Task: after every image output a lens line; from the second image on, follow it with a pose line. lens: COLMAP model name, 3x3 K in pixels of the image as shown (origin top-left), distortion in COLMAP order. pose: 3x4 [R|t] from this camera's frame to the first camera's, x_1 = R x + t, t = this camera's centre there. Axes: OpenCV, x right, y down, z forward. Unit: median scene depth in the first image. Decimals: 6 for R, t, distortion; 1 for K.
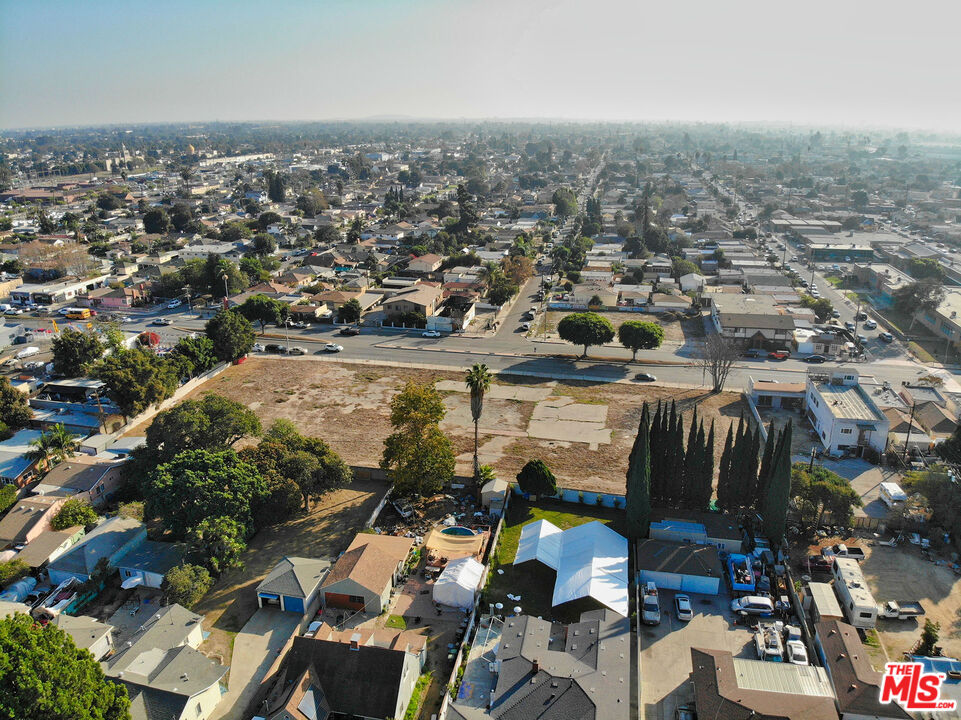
lens RADIAL K [[693.6, 0, 482.8], [0, 693.6, 361.9], [0, 0, 1]] dist [0.102665, -0.242931]
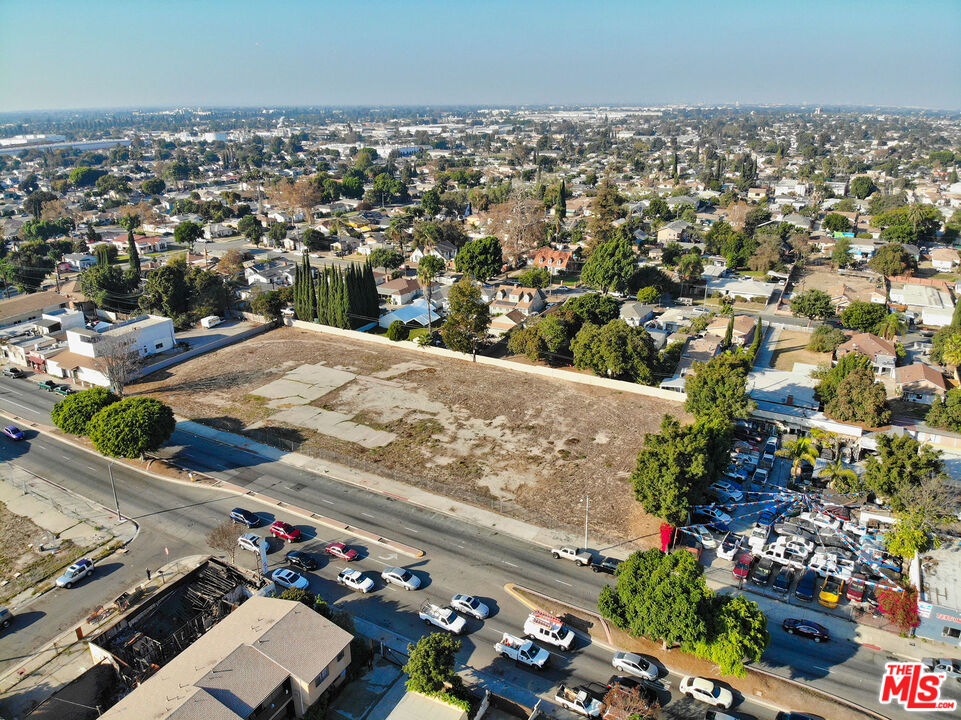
lens RADIAL K [[690.2, 0, 488.8], [0, 690.2, 361.4], [0, 0, 1]] dist [0.134861, -0.277235]
pose [[-0.962167, -0.083828, 0.259243, -0.351381], [0.100036, 0.776349, 0.622315, -0.484099], [-0.253430, 0.624705, -0.738591, 1.395856]]
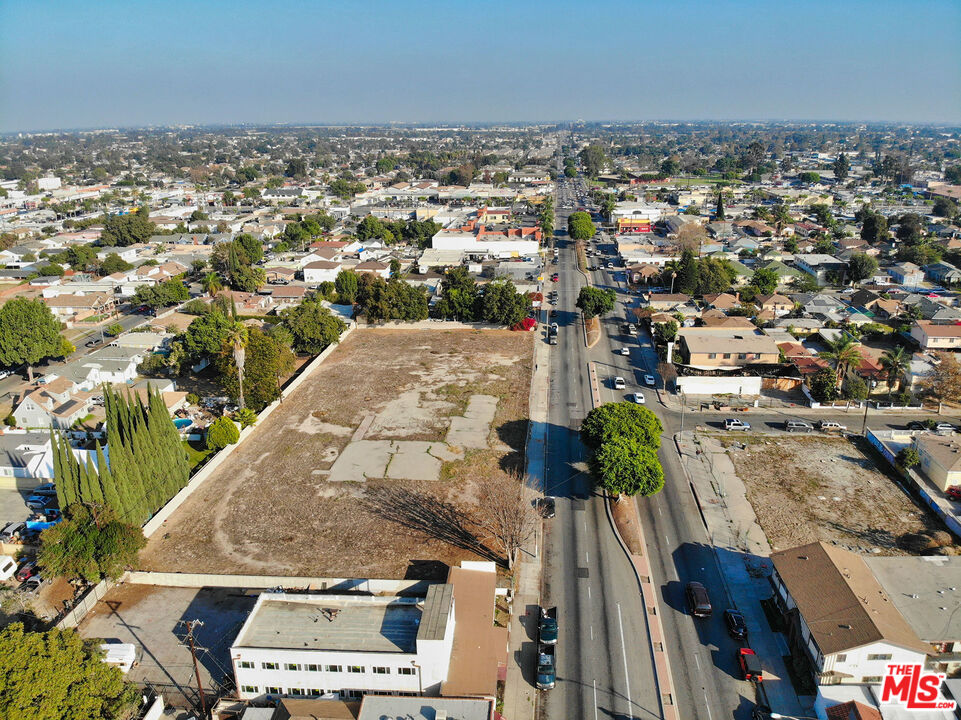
lens RADIAL K [[693.6, 0, 482.8], [0, 693.6, 361.9], [0, 0, 1]] dist [0.102665, -0.242931]
pose [[0.133135, 0.328212, -0.935175, 0.770167], [-0.316150, 0.908345, 0.273787, -0.257418], [0.939321, 0.259204, 0.224697, 0.714088]]
